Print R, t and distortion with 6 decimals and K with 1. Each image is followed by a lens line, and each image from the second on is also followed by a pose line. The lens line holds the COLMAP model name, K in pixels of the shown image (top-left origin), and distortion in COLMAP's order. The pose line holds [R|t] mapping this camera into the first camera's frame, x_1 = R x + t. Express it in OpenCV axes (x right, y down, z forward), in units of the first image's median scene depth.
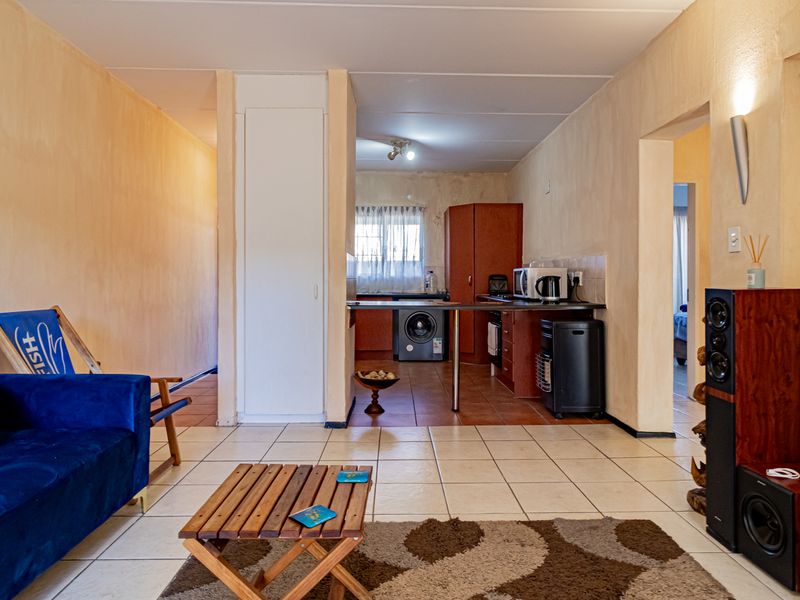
lens RADIAL K [[494.3, 0, 406.7], [0, 494.3, 277.4], [0, 0, 1]] dist [0.002365, 0.003325]
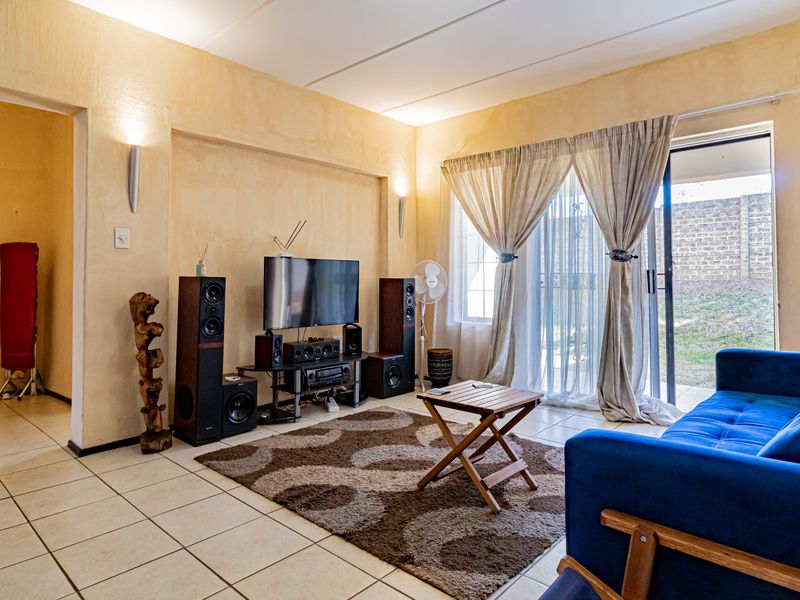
lens RADIAL K [[492.2, 0, 403.8], [0, 492.2, 267.6], [0, 0, 1]] dist [0.001214, 0.002965]
pose [[-0.722253, 0.017259, 0.691414, -0.427950], [-0.007040, 0.999453, -0.032303, 0.019463], [-0.691594, -0.028199, -0.721736, 0.845943]]
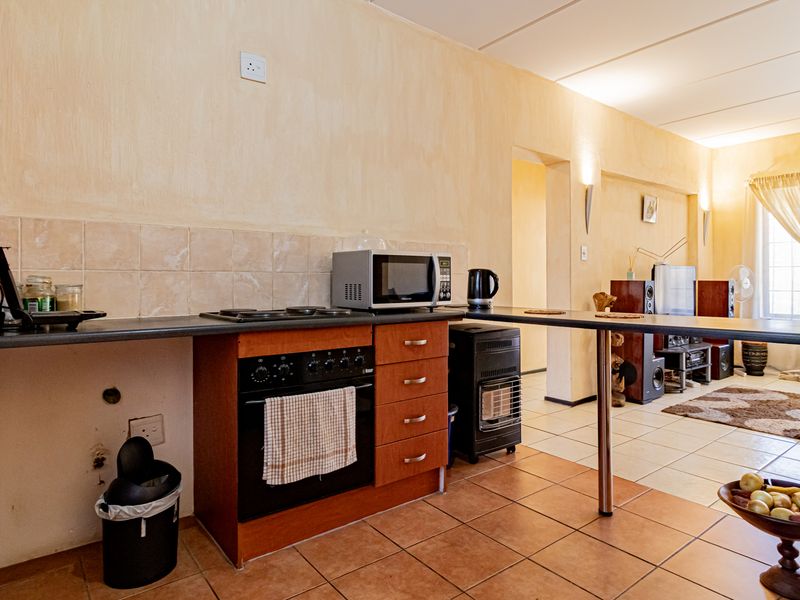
lens RADIAL K [[487.1, 0, 402.8], [0, 487.1, 281.7], [0, 0, 1]] dist [0.001192, 0.002677]
pose [[-0.590856, -0.000025, 0.806777, -0.202943], [-0.004570, 0.999984, -0.003316, 0.018923], [-0.806764, -0.005646, -0.590847, 1.516719]]
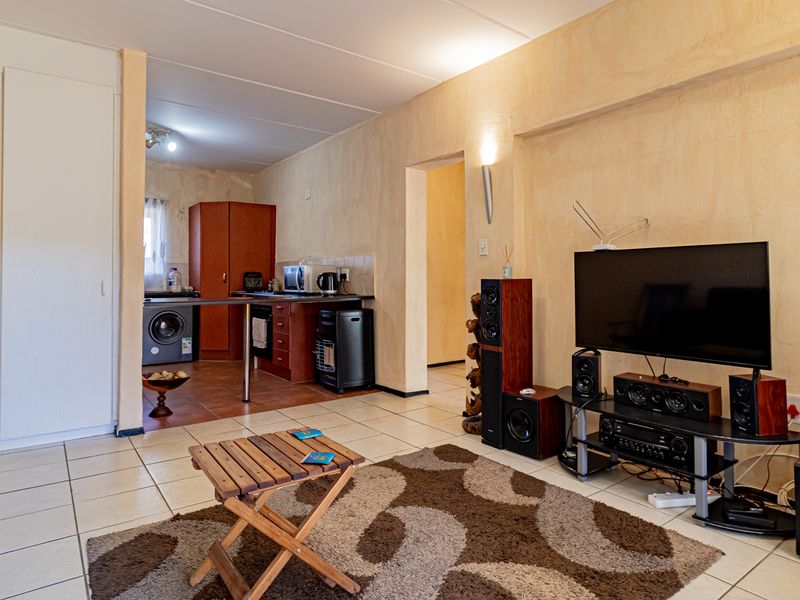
lens RADIAL K [[492.2, 0, 403.8], [0, 492.2, 267.6], [0, 0, 1]] dist [0.001214, 0.002965]
pose [[0.820063, 0.010356, 0.572179, -0.227759], [0.000767, 0.999815, -0.019194, 0.008279], [-0.572273, 0.016179, 0.819904, -0.045083]]
